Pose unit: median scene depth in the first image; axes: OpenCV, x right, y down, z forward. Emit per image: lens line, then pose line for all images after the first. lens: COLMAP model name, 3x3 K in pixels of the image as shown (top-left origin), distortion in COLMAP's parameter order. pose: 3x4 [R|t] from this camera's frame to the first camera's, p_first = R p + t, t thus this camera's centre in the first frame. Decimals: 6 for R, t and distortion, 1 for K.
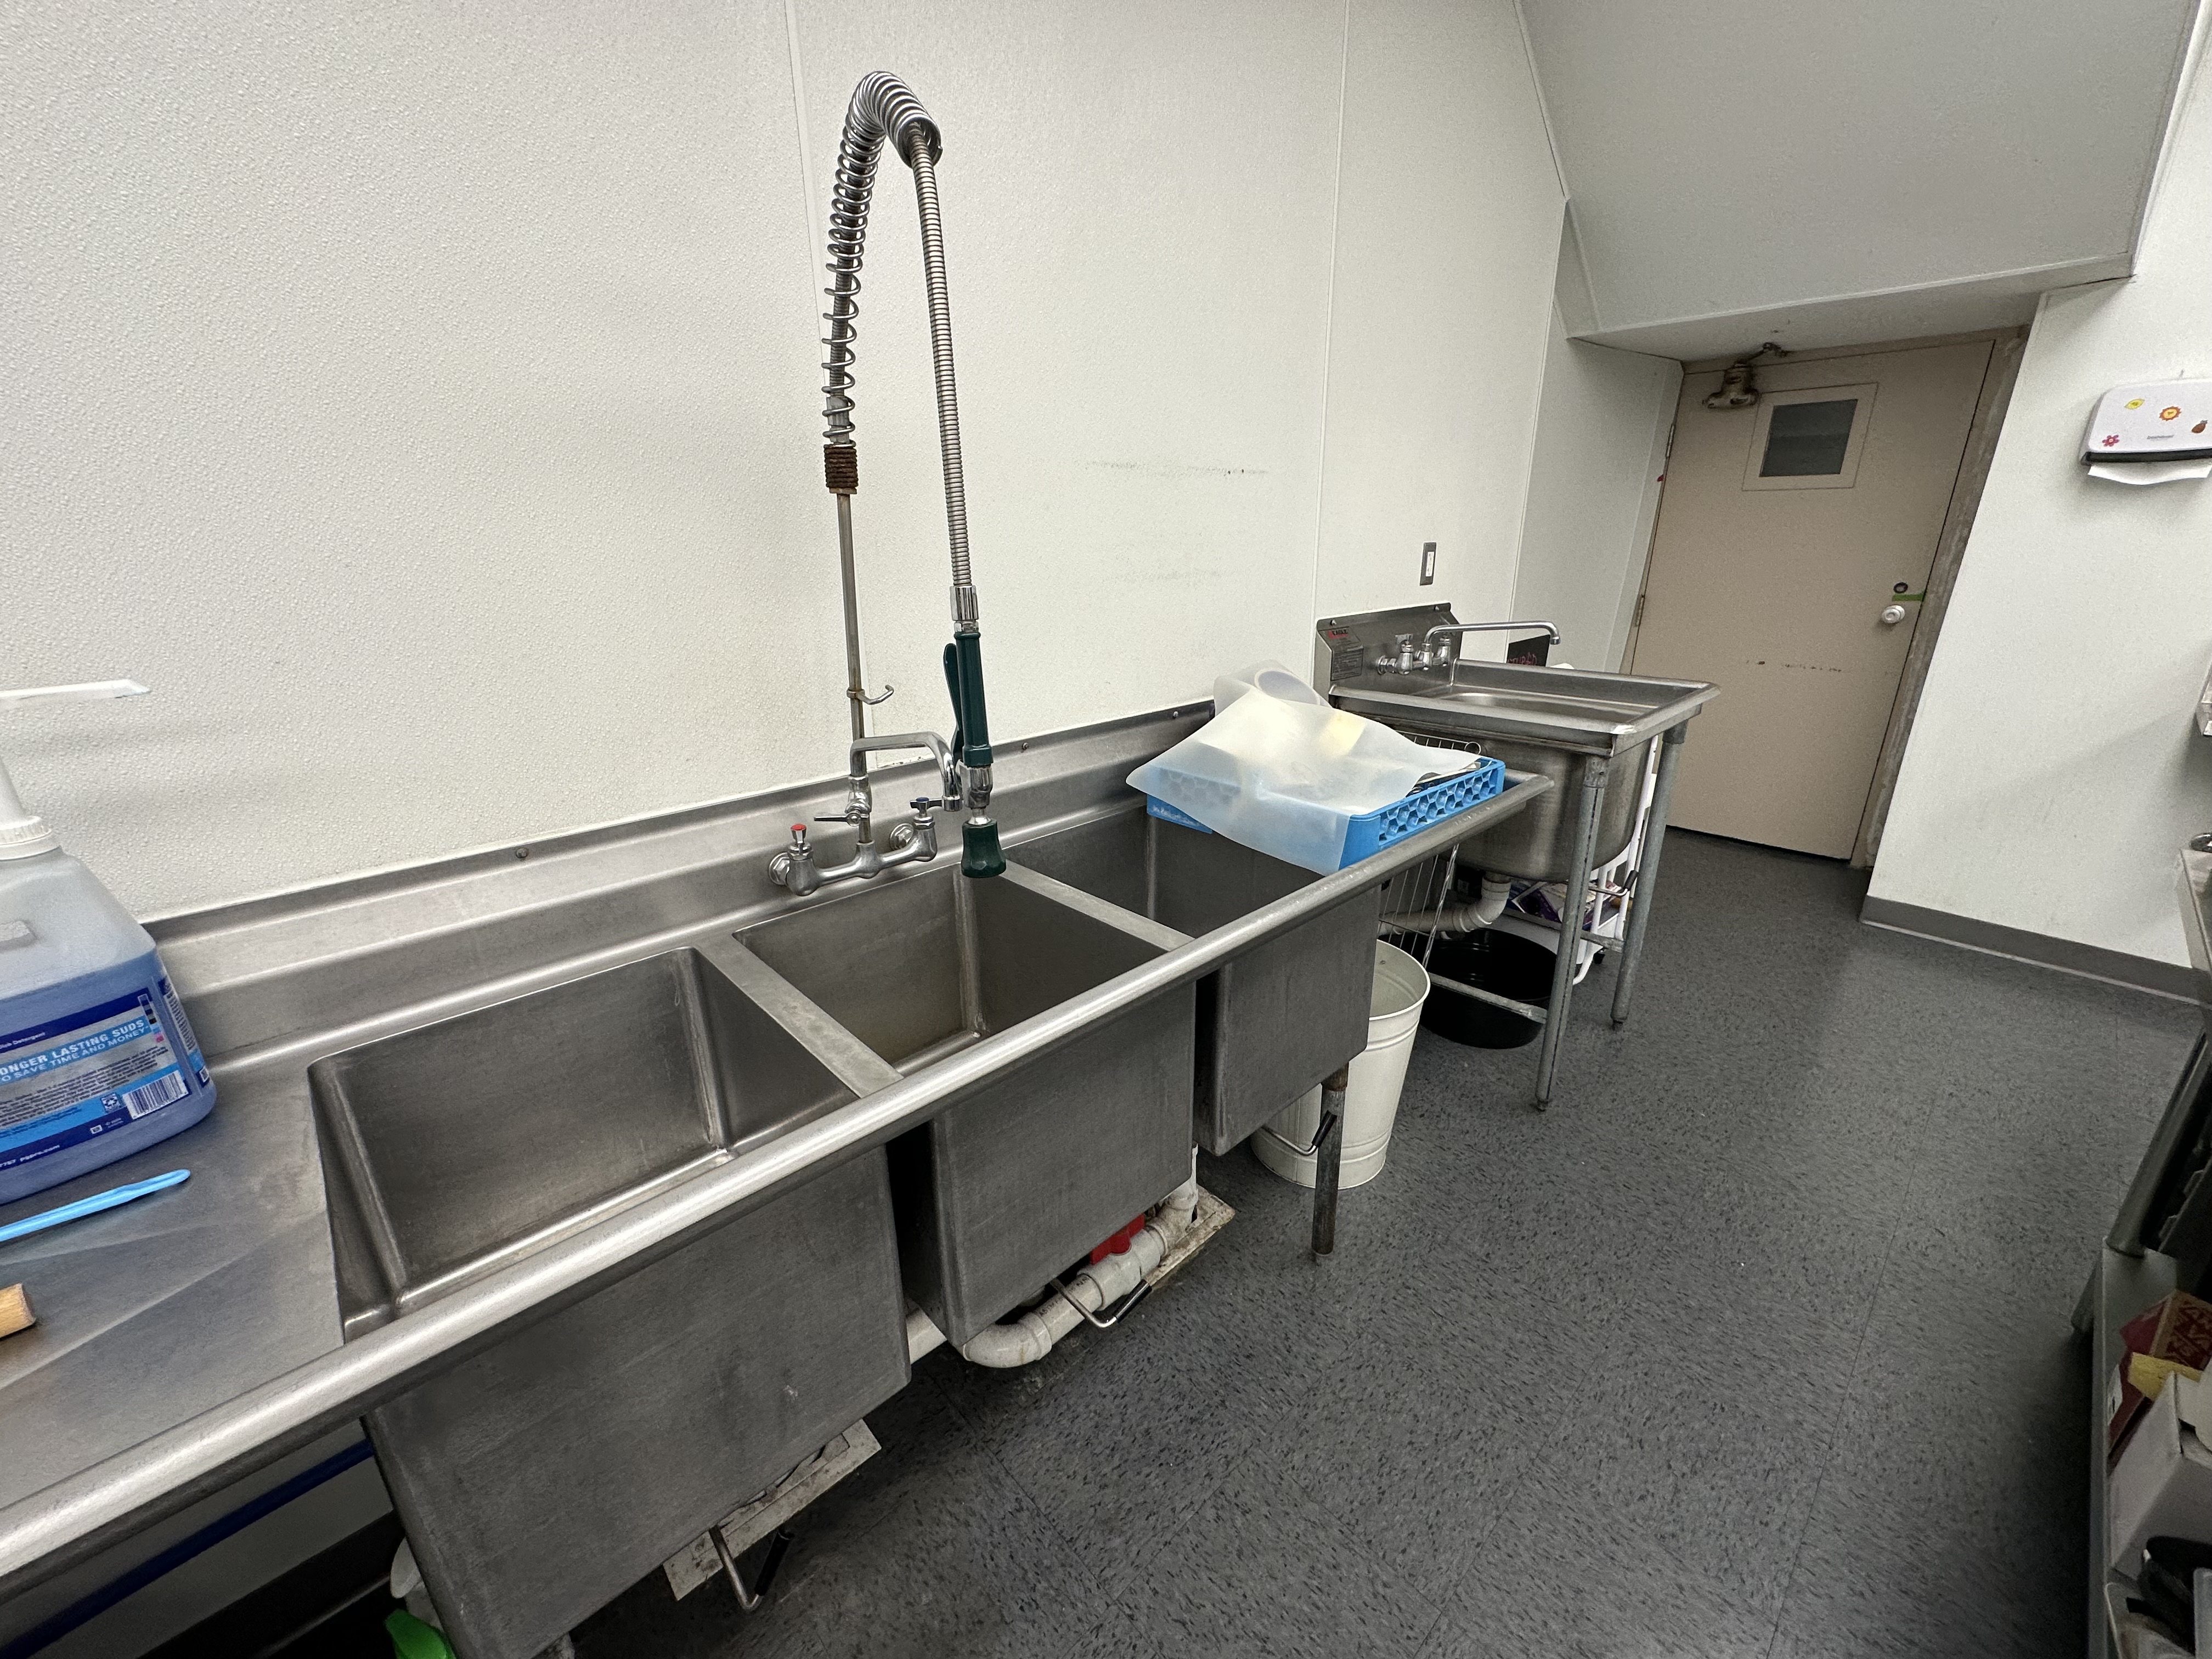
lens RADIAL K [[878.9, 0, 1106.0], [0, 878.9, 829.5], [0, 0, 1]] dist [0.000242, -0.000007]
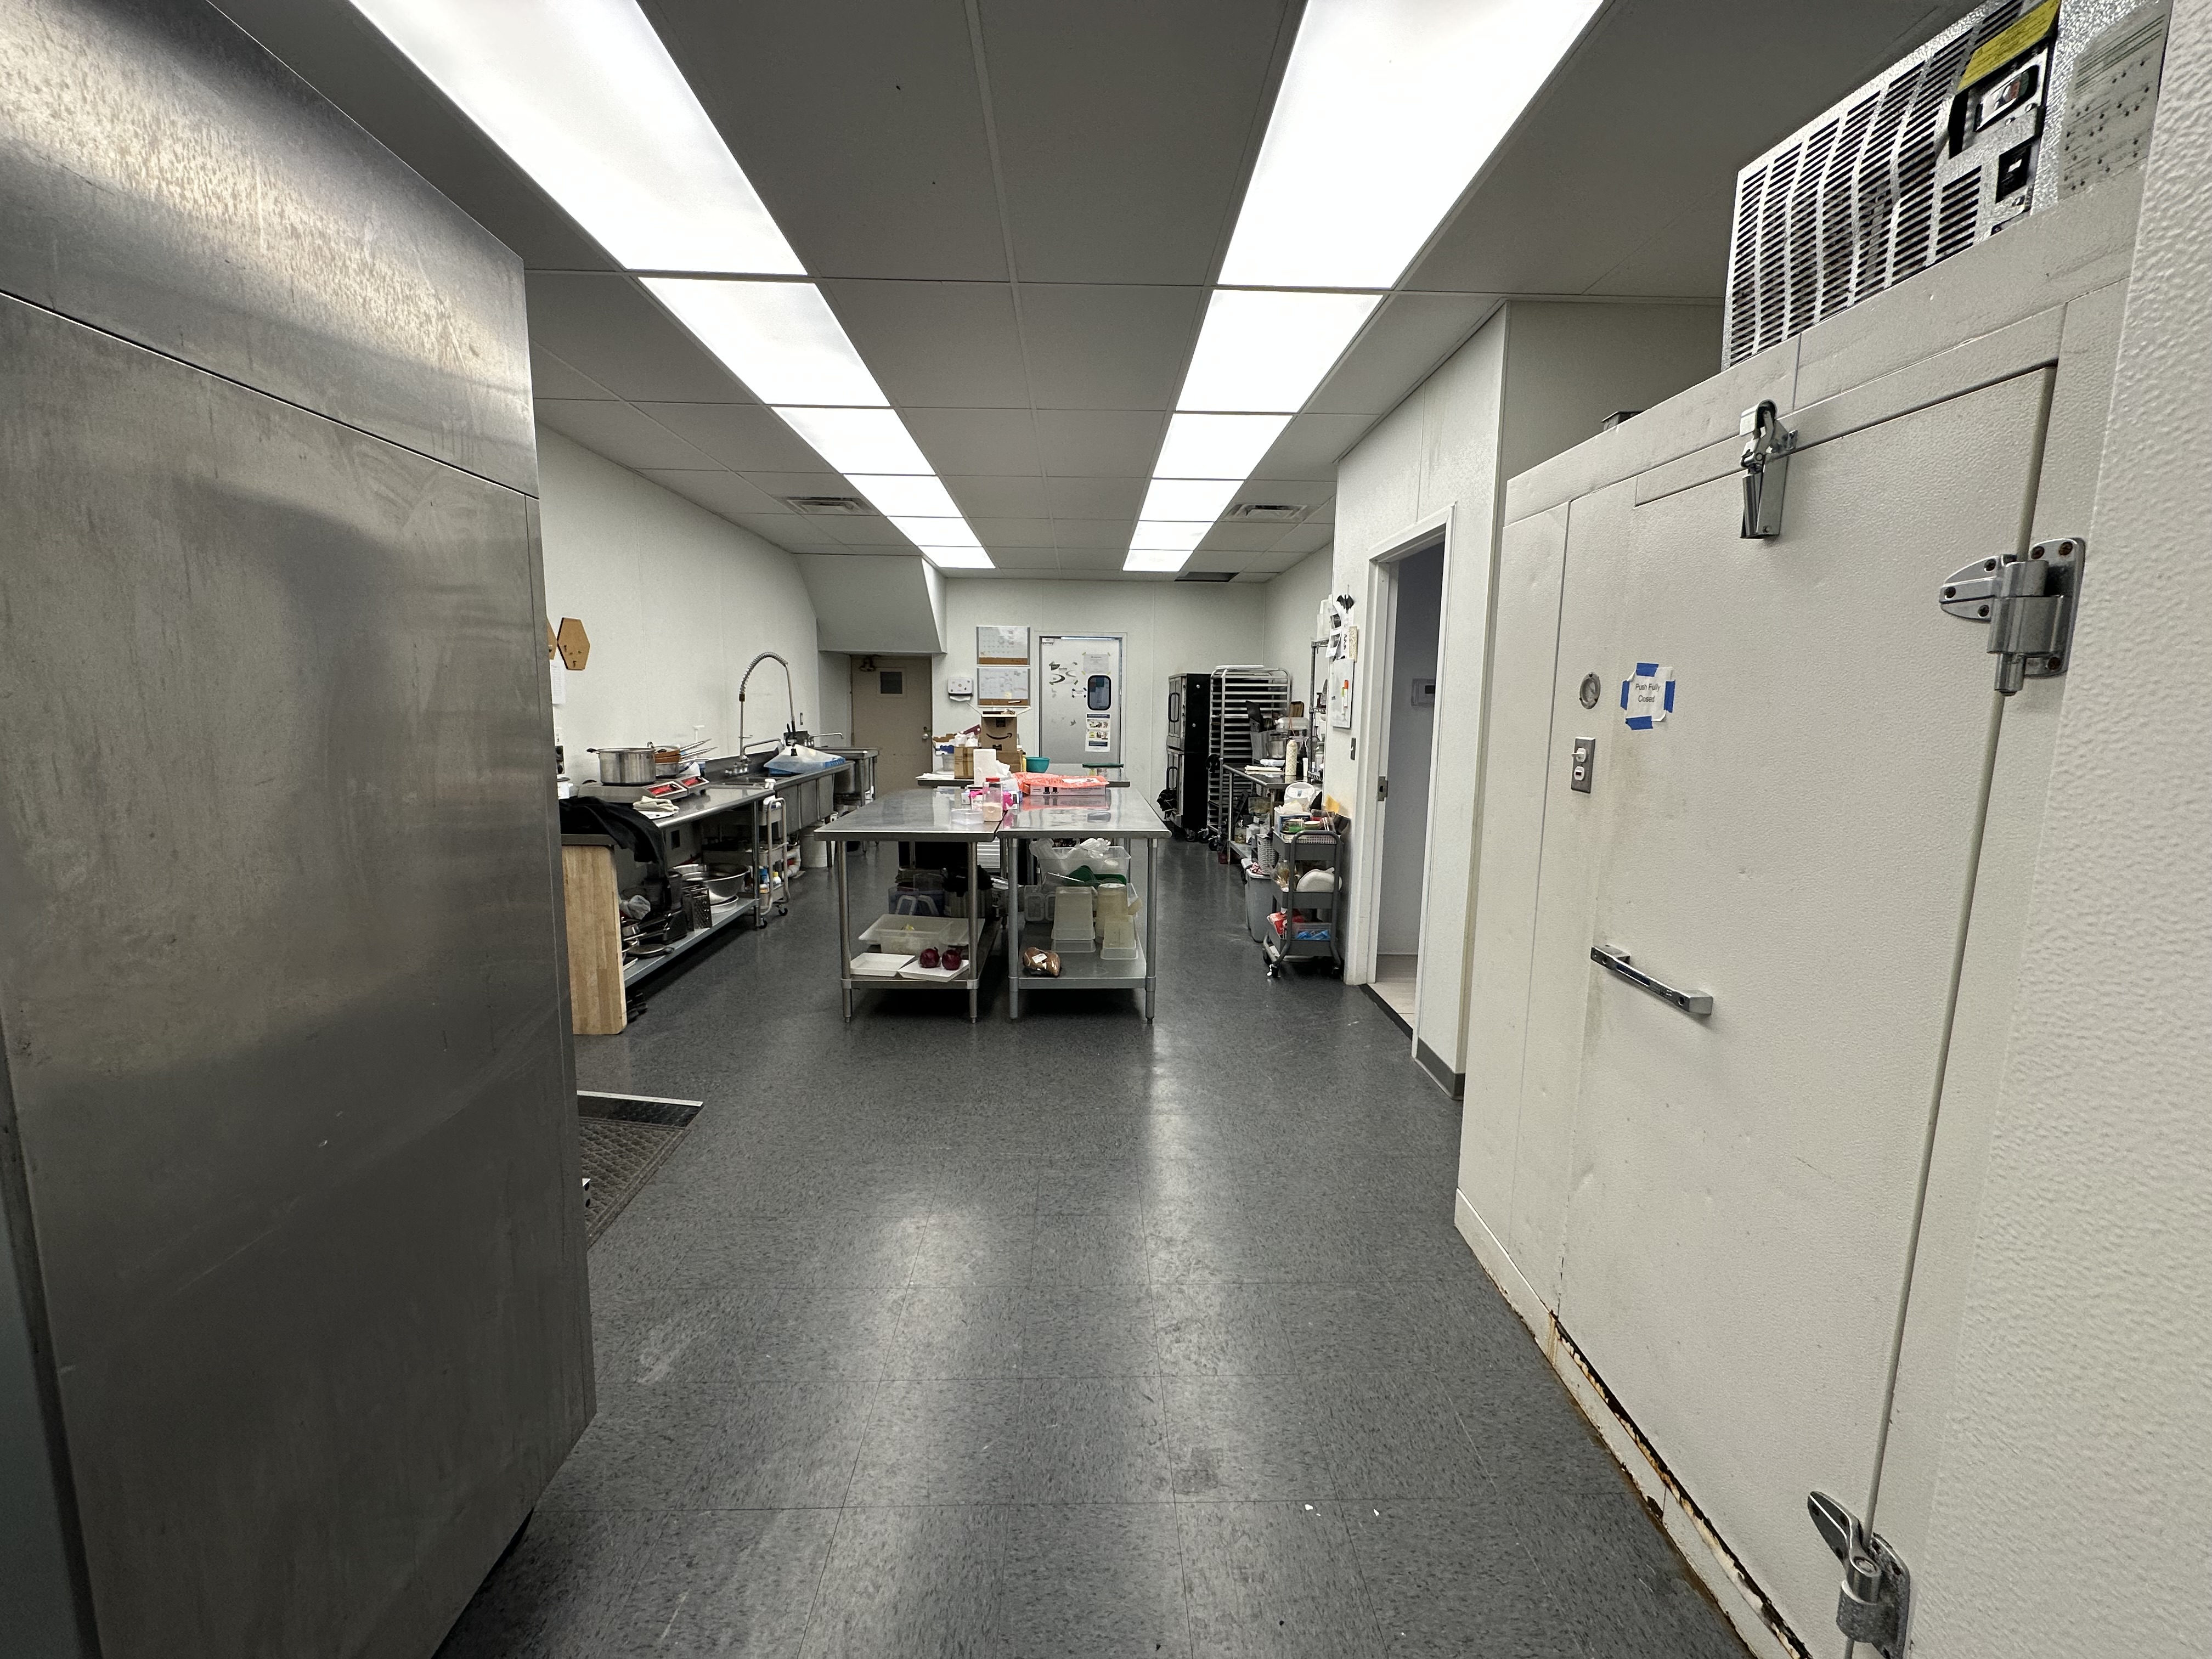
lens RADIAL K [[878.9, 0, 1106.0], [0, 878.9, 829.5], [0, 0, 1]] dist [0.000242, -0.000007]
pose [[0.659136, -0.087681, 0.746894, -1.403691], [0.227707, 0.969826, -0.087101, 0.661915], [-0.716721, 0.227484, 0.659213, -1.938656]]
